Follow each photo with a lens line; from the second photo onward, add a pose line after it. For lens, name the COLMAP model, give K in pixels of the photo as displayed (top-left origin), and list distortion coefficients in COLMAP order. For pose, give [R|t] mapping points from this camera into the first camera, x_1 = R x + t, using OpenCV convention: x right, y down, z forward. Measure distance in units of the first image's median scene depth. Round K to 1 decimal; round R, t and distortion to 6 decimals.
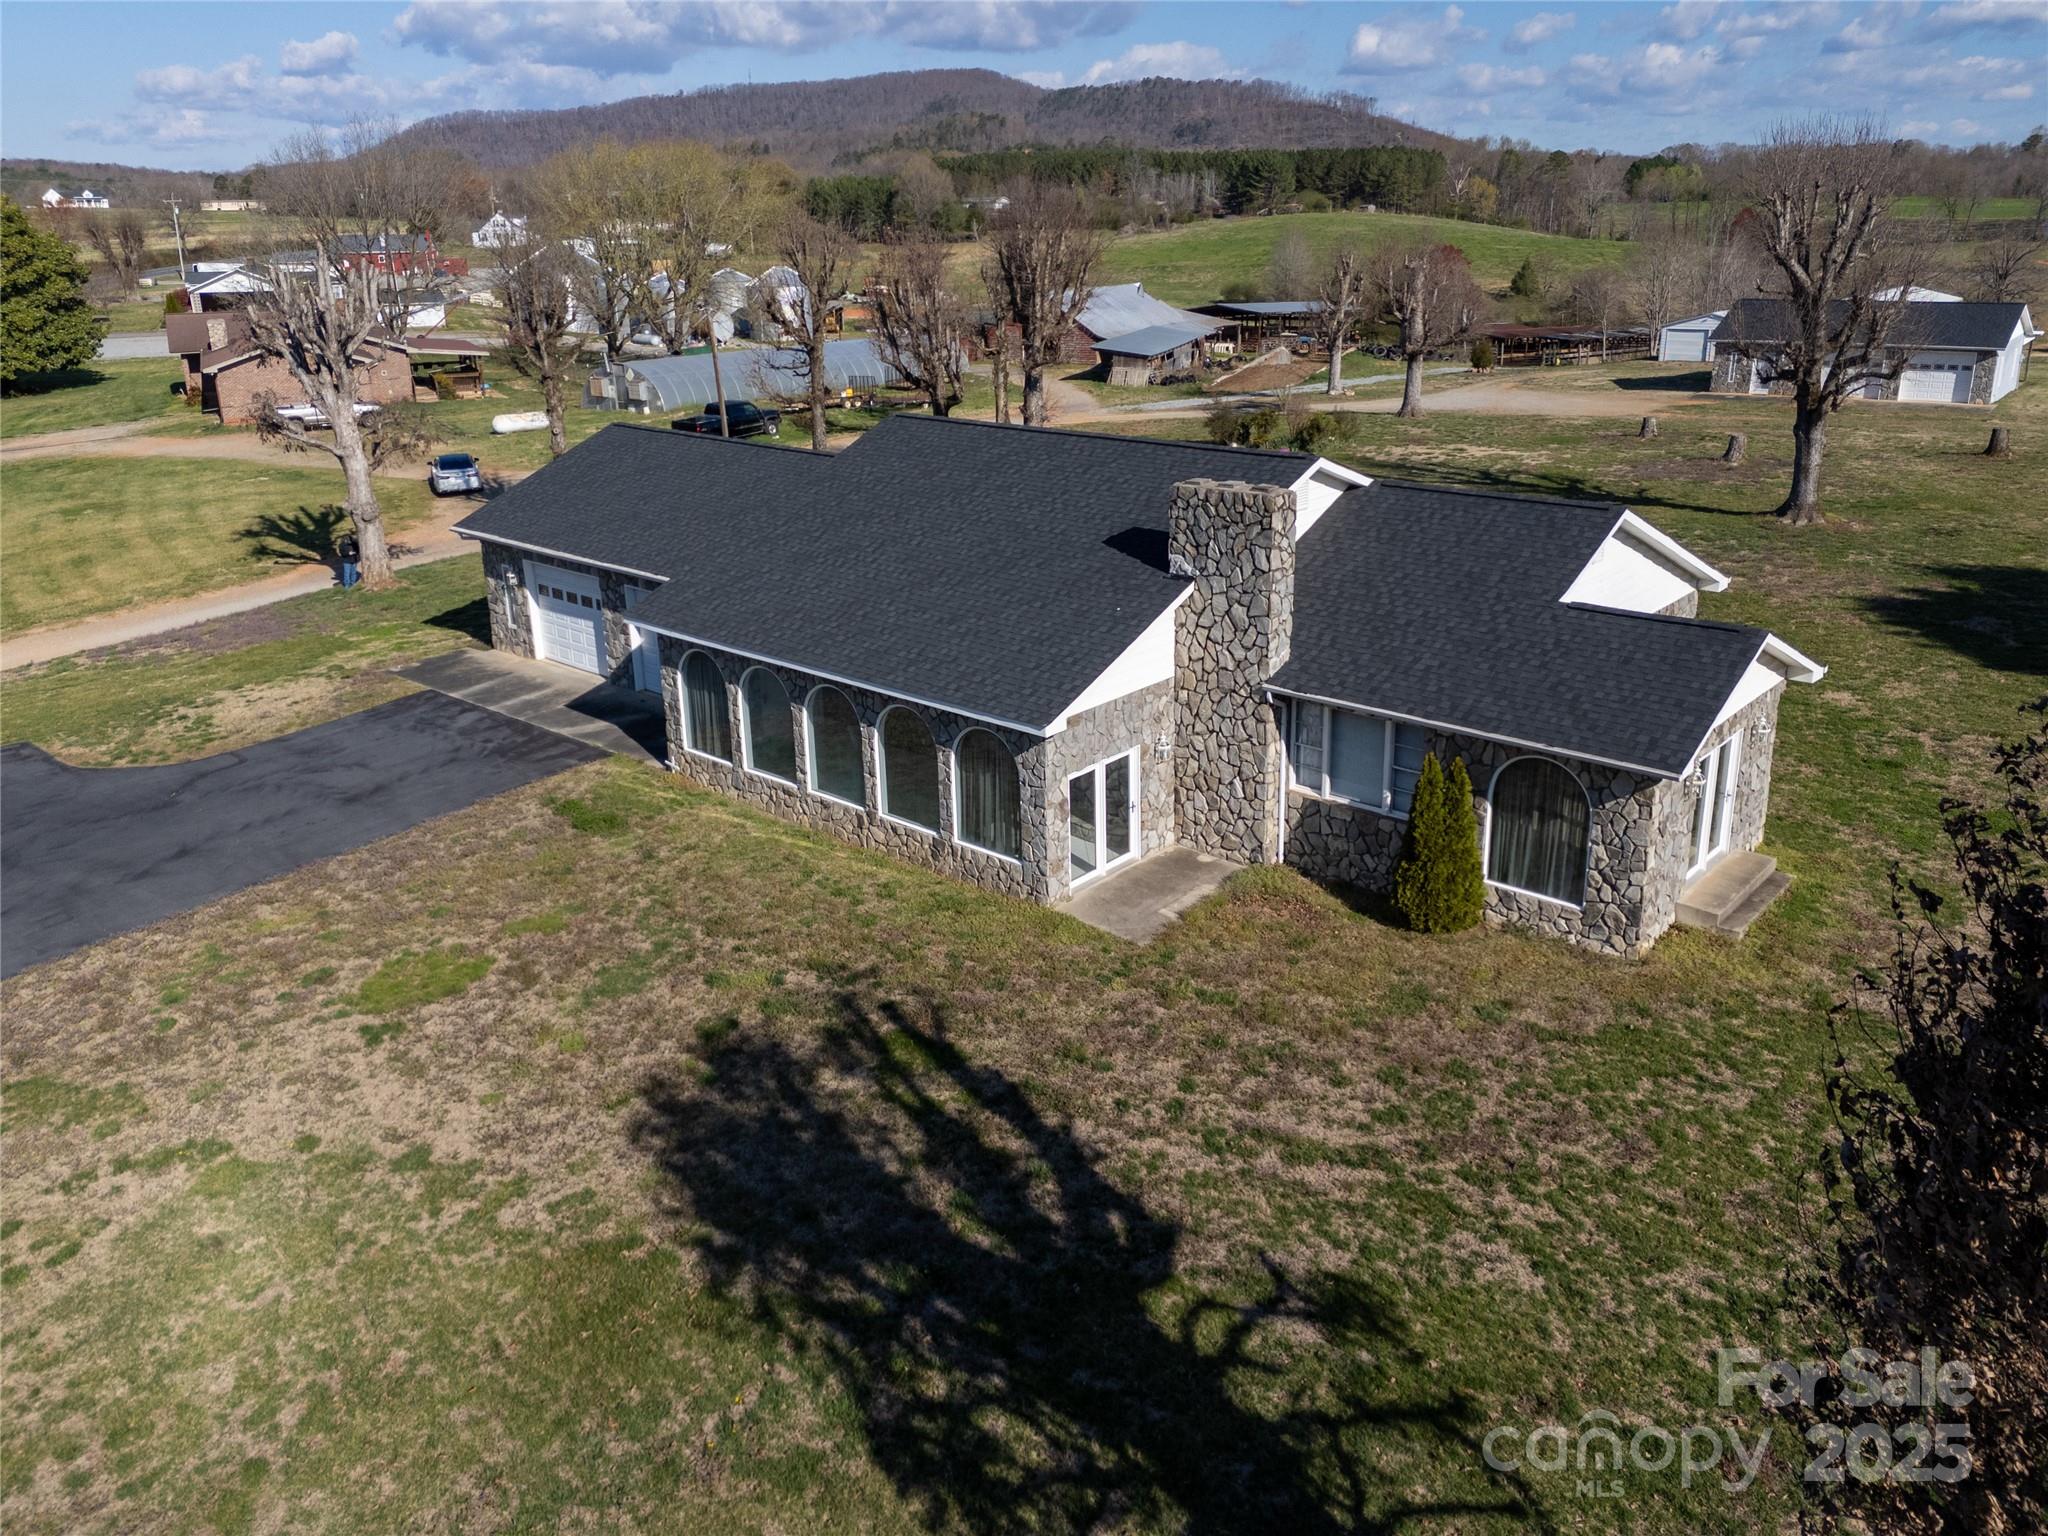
lens RADIAL K [[1502.1, 0, 1037.1], [0, 1502.1, 686.0], [0, 0, 1]] dist [0.085334, -0.097429]
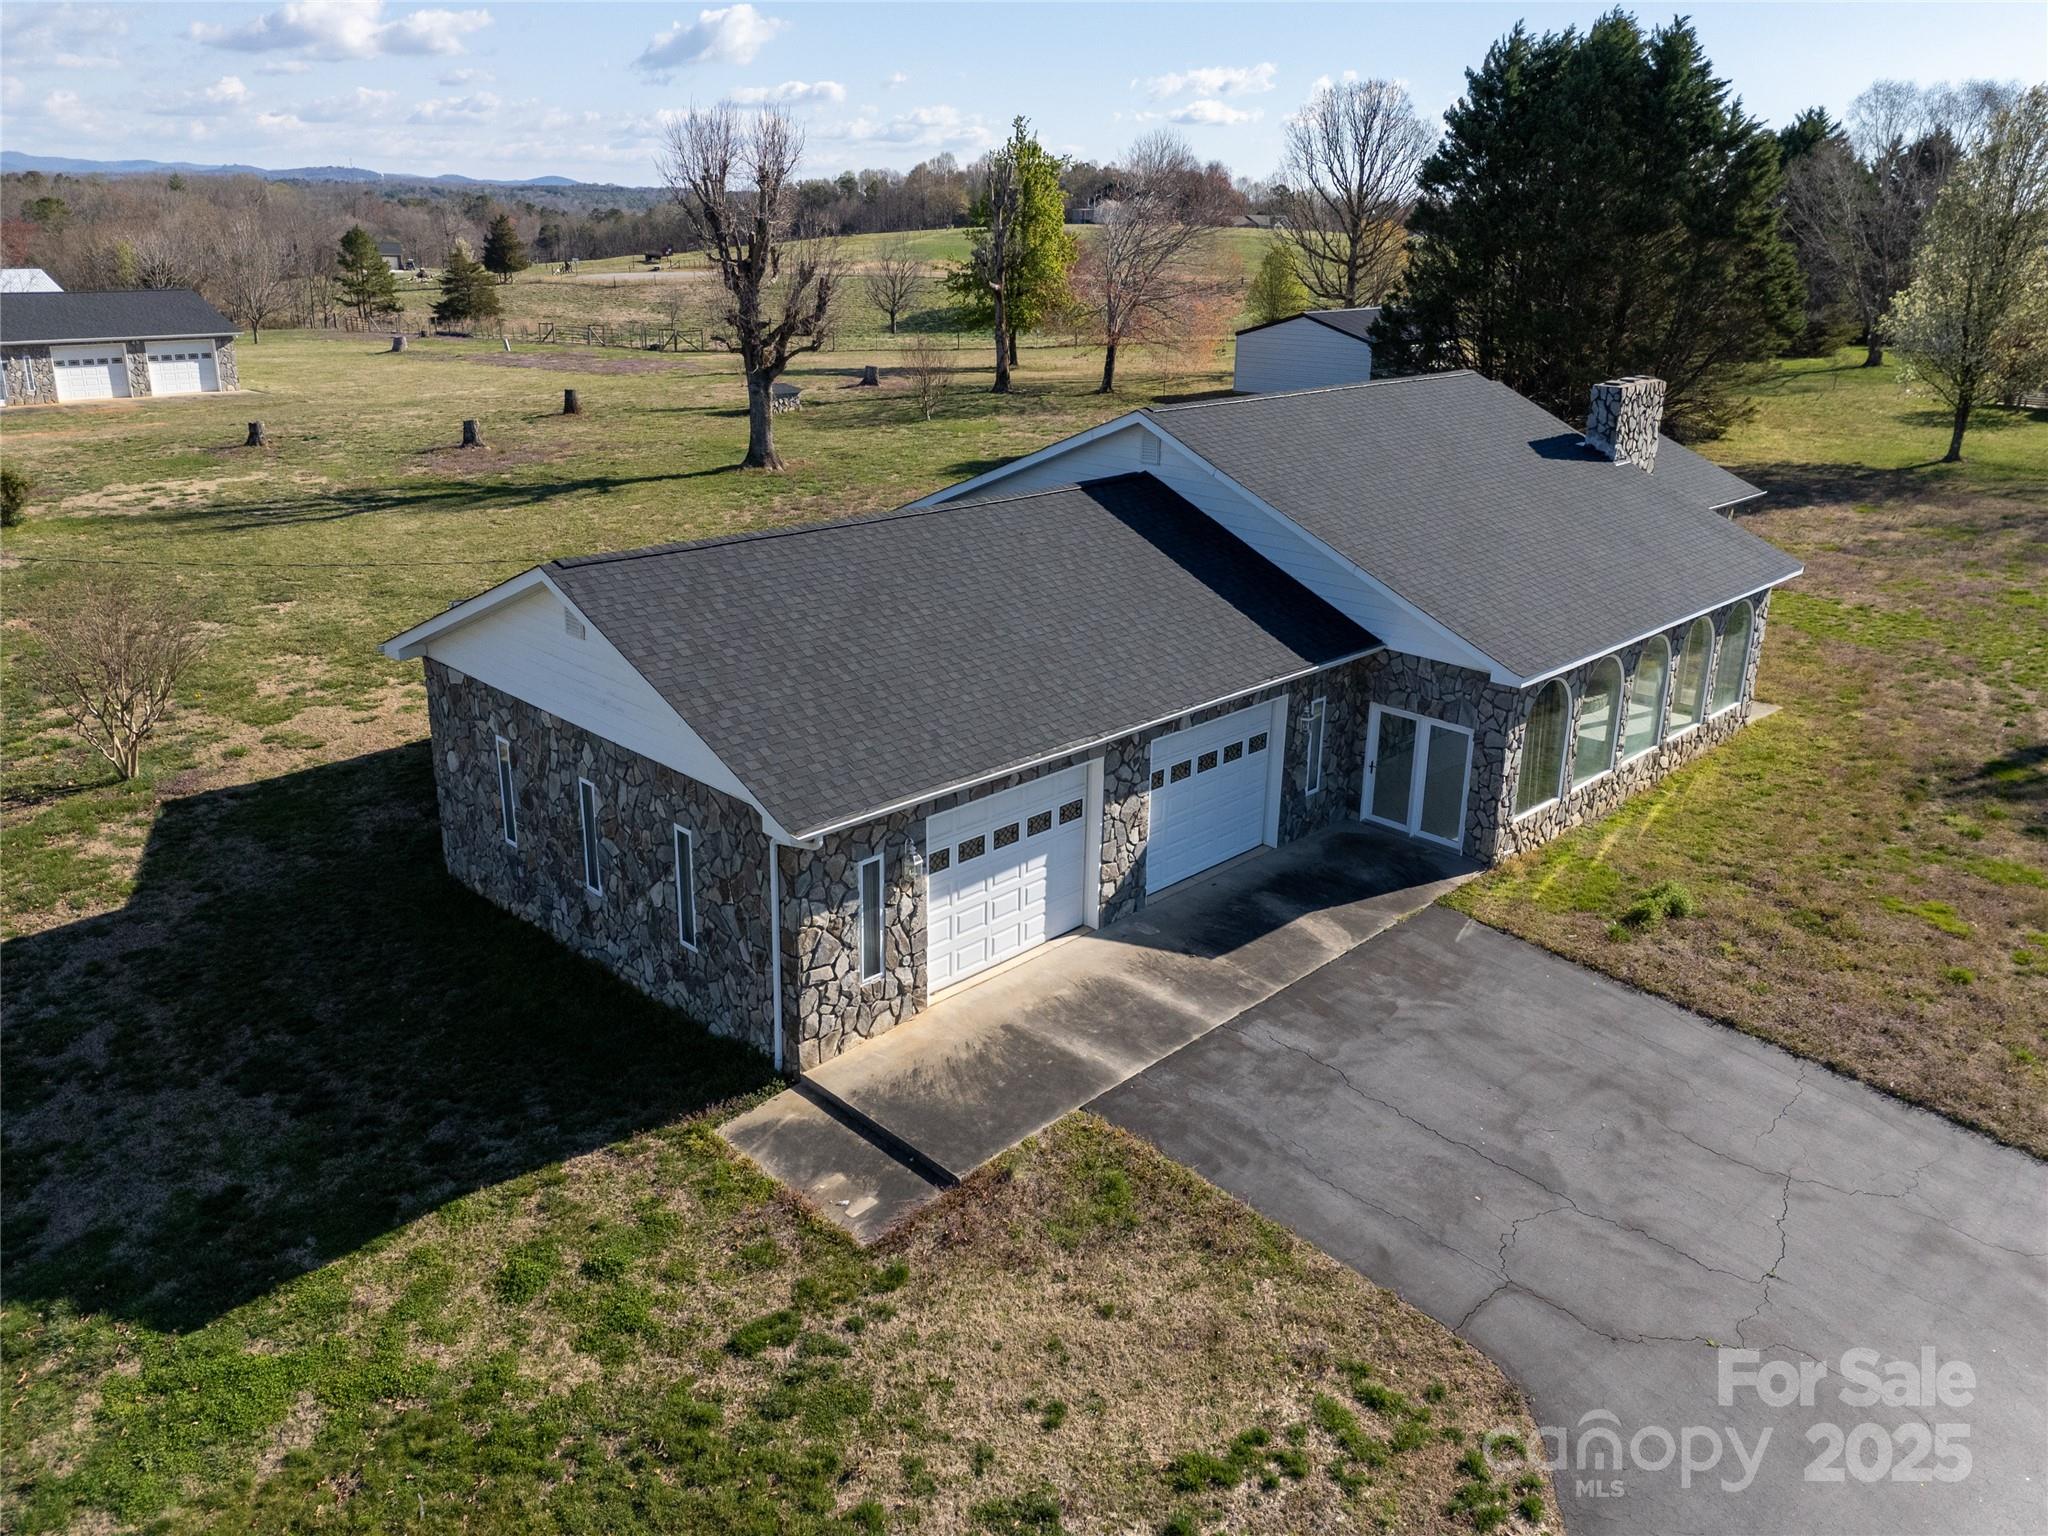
lens RADIAL K [[1502.1, 0, 1037.1], [0, 1502.1, 686.0], [0, 0, 1]] dist [0.085334, -0.097429]
pose [[0.066116, -0.278667, 0.958109, -0.826172], [0.281092, 0.926524, 0.250083, -0.244680], [-0.957401, 0.252782, 0.139589, 0.927496]]
